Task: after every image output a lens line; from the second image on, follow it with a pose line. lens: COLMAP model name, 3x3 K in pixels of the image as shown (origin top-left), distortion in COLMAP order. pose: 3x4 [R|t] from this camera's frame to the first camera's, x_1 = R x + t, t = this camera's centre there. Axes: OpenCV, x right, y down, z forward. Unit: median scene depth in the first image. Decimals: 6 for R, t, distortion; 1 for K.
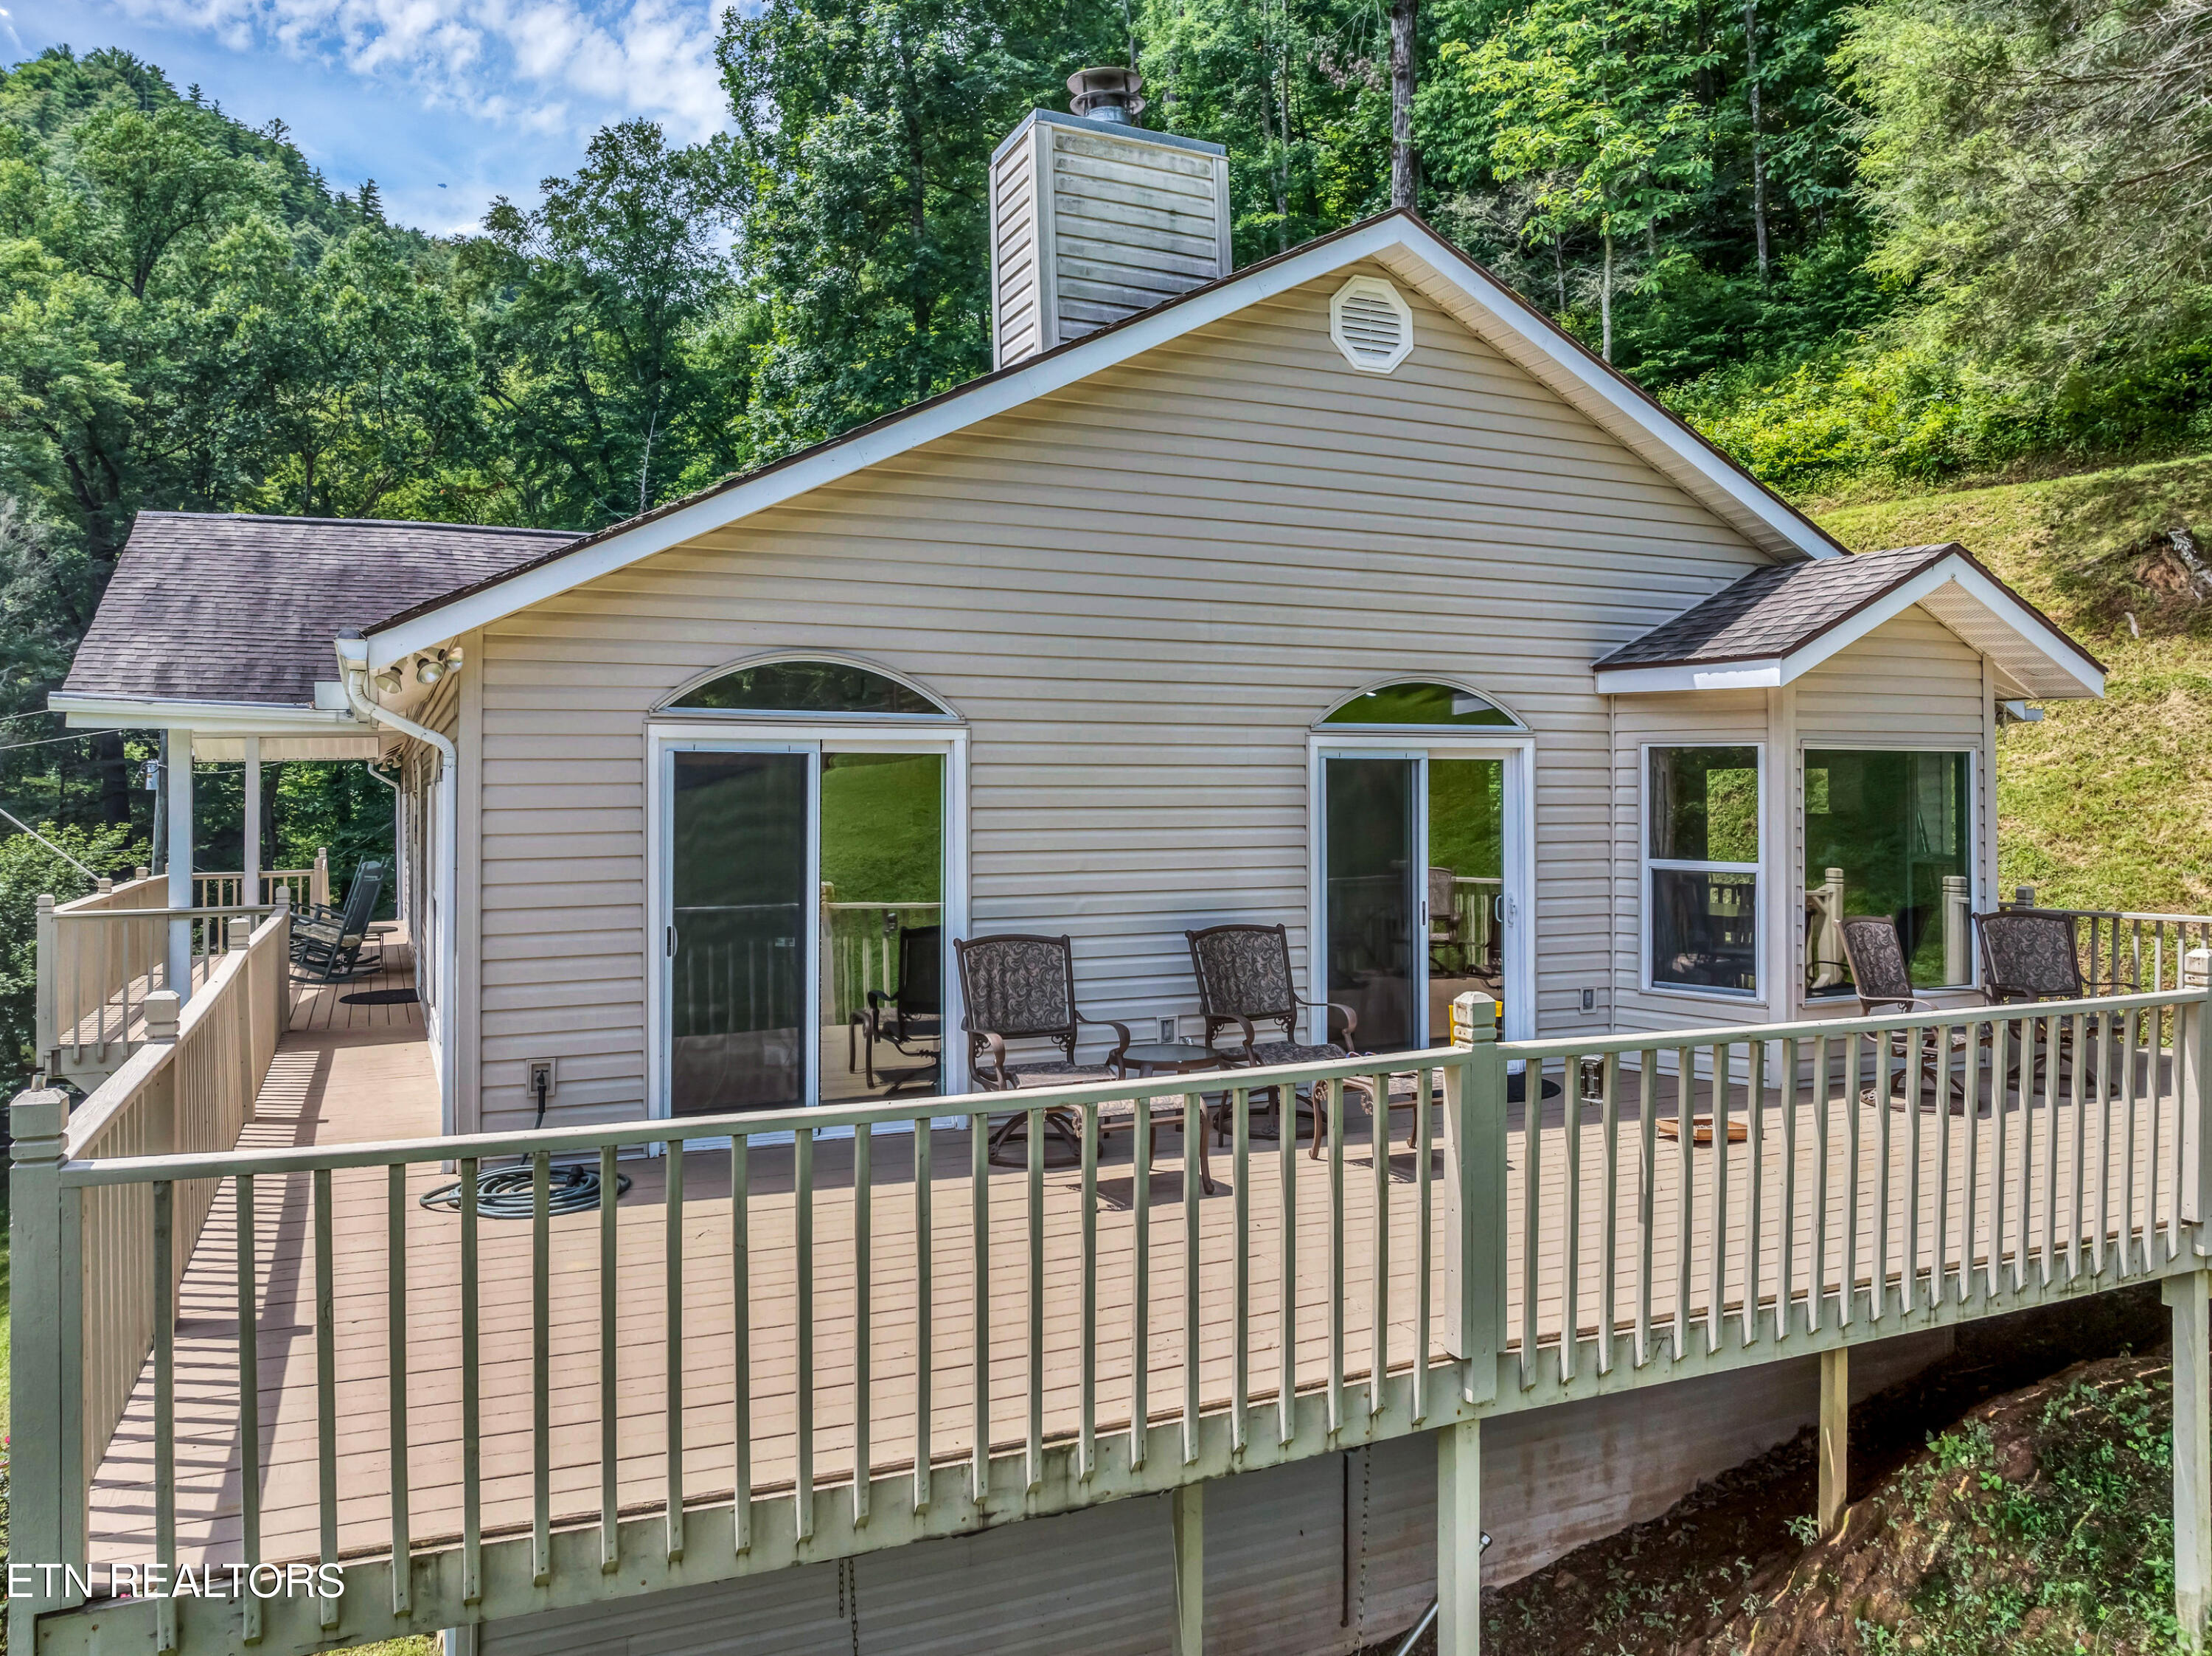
lens RADIAL K [[1535.4, 0, 1090.9], [0, 1535.4, 799.0], [0, 0, 1]] dist [-0.023569, -0.004682]
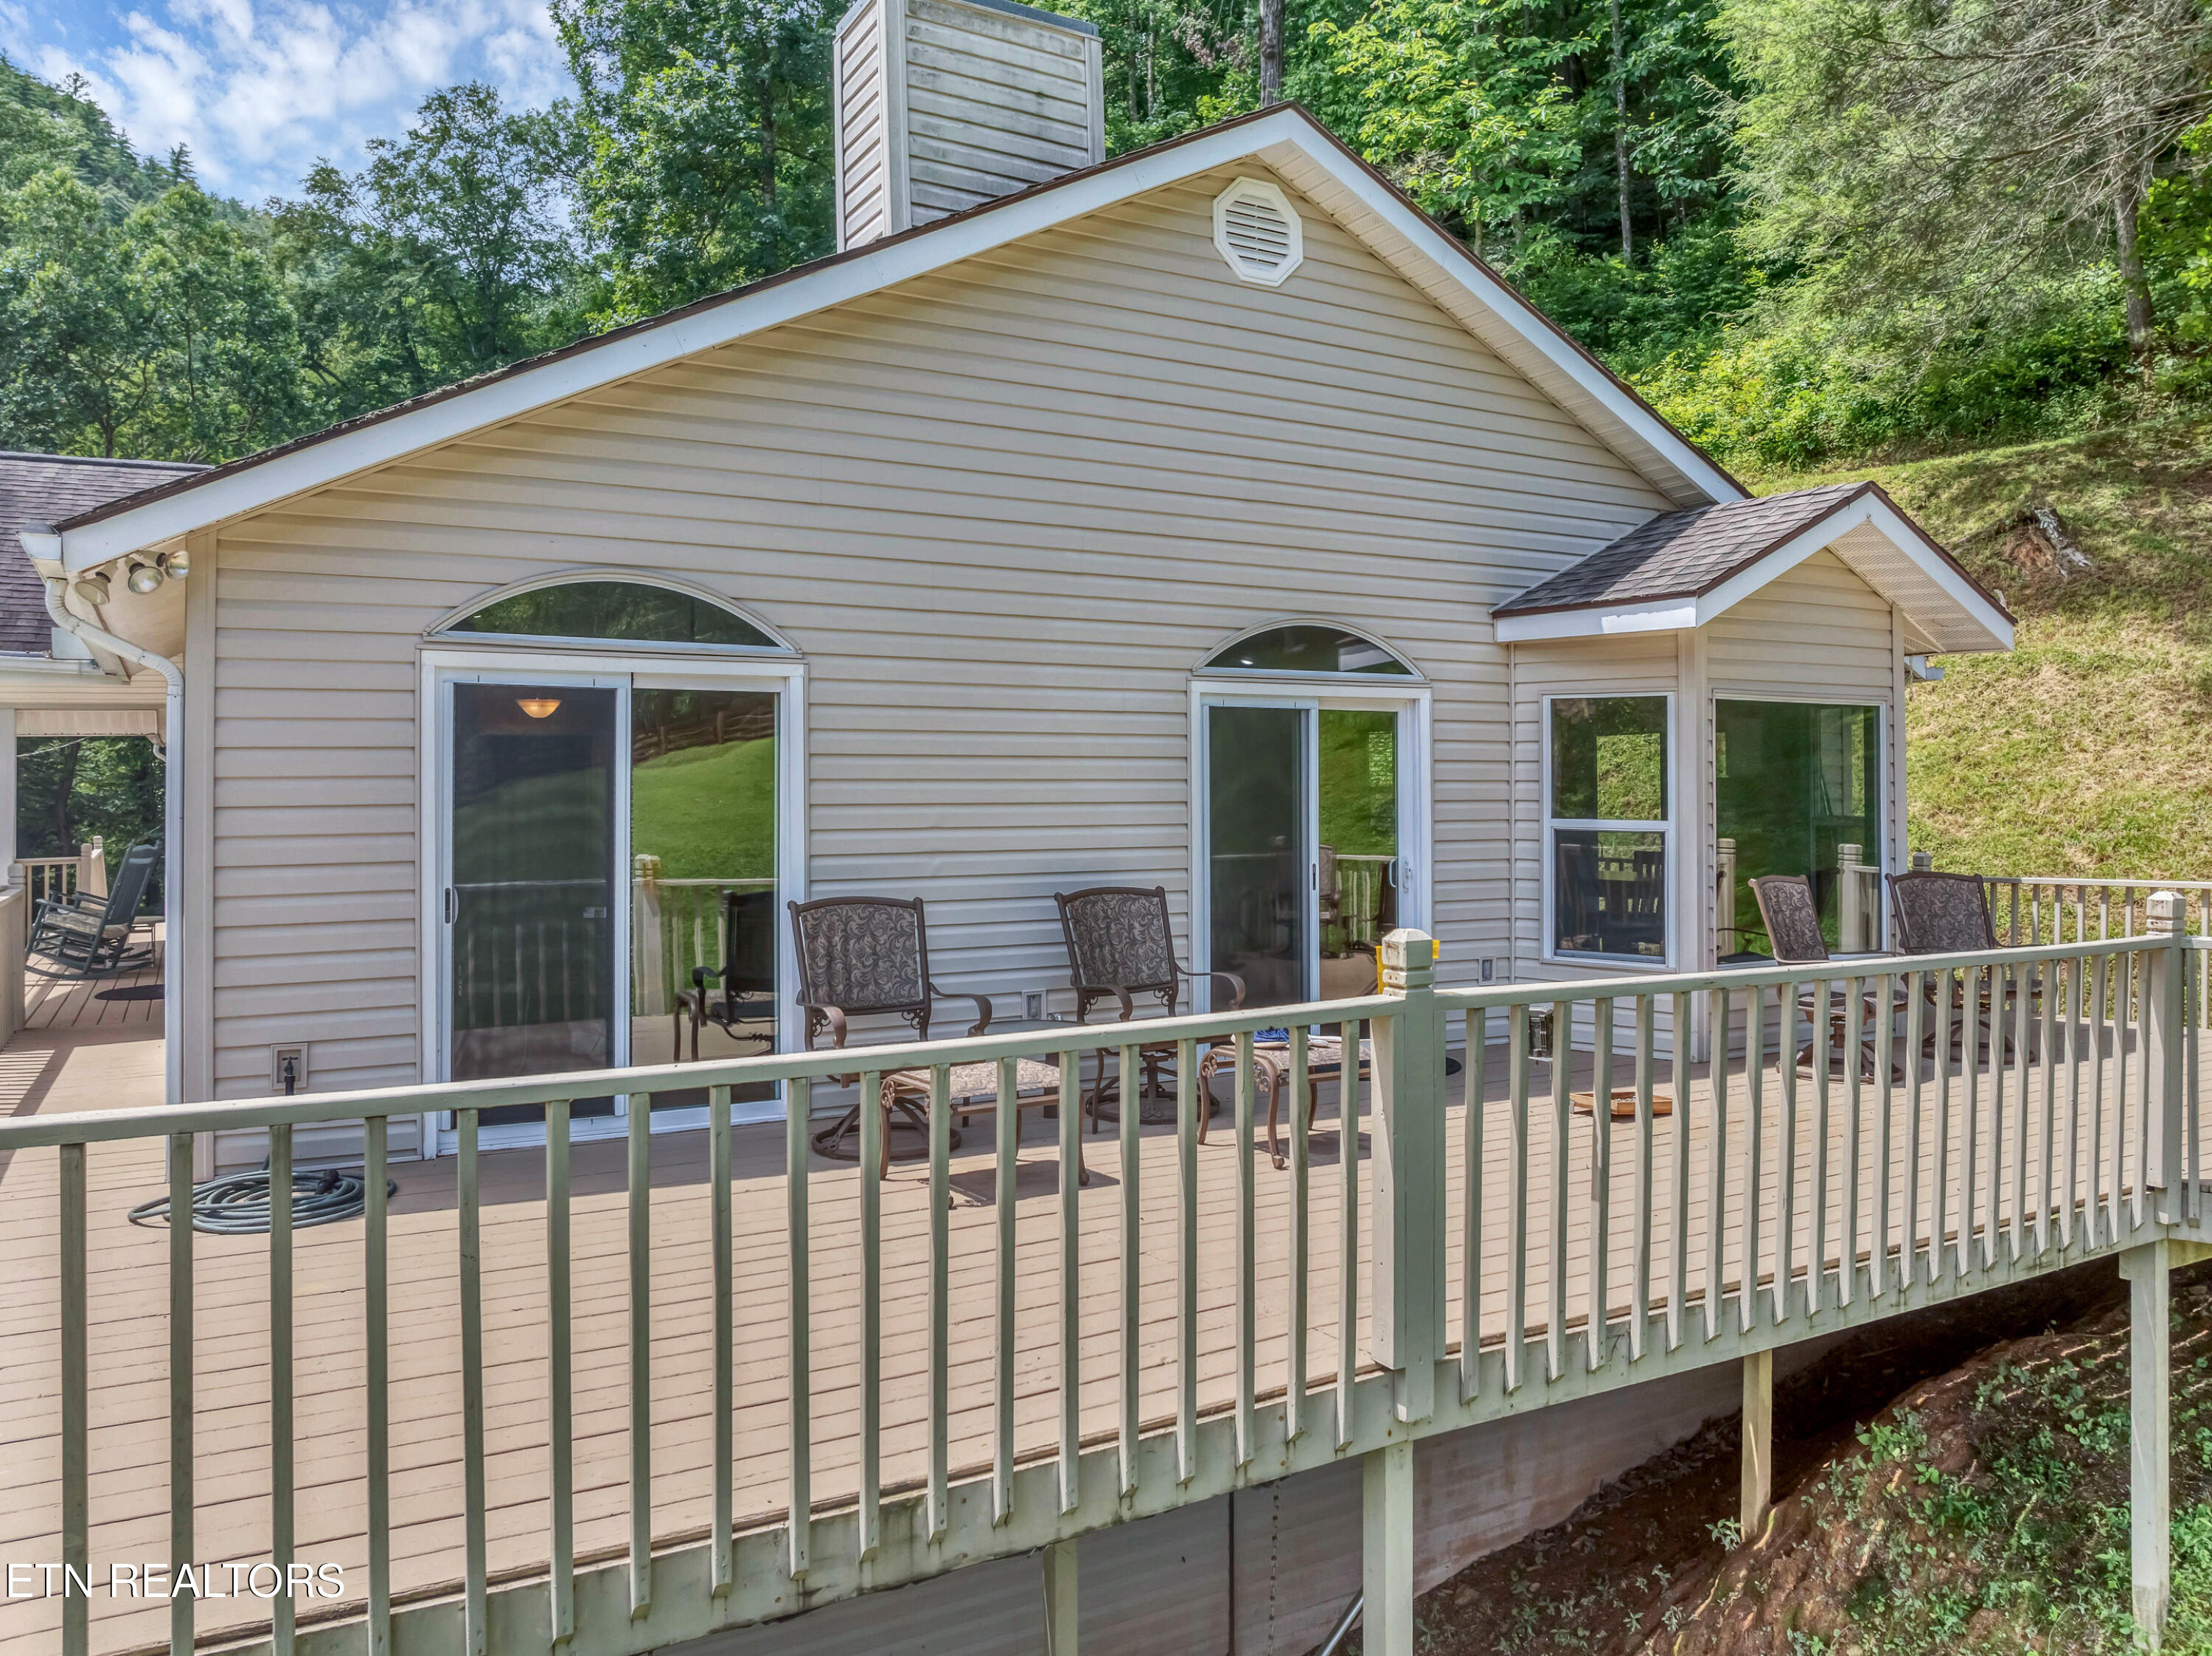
lens RADIAL K [[1545.2, 0, 1111.6], [0, 1545.2, 826.8], [0, 0, 1]] dist [-0.026858, -0.009536]
pose [[0.994756, -0.001183, 0.102270, 0.003075], [-0.000335, 0.999890, 0.014828, 0.032816], [-0.102277, -0.014785, 0.994646, 0.104083]]
